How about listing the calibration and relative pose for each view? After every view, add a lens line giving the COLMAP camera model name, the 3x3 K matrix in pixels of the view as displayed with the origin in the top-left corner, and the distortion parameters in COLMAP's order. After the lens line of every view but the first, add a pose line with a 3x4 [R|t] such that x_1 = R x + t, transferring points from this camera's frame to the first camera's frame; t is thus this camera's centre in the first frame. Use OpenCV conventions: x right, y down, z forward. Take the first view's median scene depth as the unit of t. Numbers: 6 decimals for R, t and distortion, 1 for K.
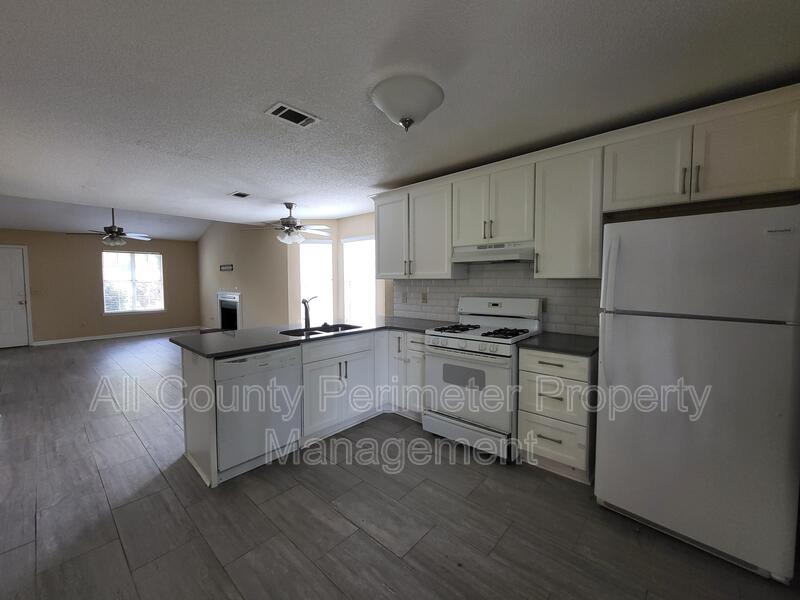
lens RADIAL K [[311.9, 0, 400.0], [0, 311.9, 300.0], [0, 0, 1]] dist [0.000408, 0.000073]
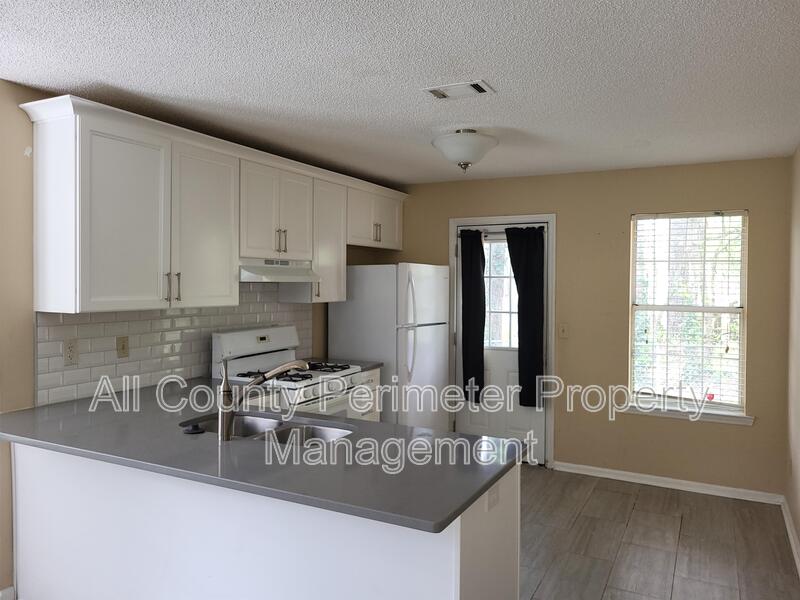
lens RADIAL K [[608.9, 0, 400.0], [0, 608.9, 300.0], [0, 0, 1]] dist [-0.001929, -0.001067]
pose [[-0.253430, -0.026064, 0.967003, -1.254460], [0.053579, 0.997724, 0.040934, -0.125644], [-0.965869, 0.062185, -0.251457, 1.104863]]
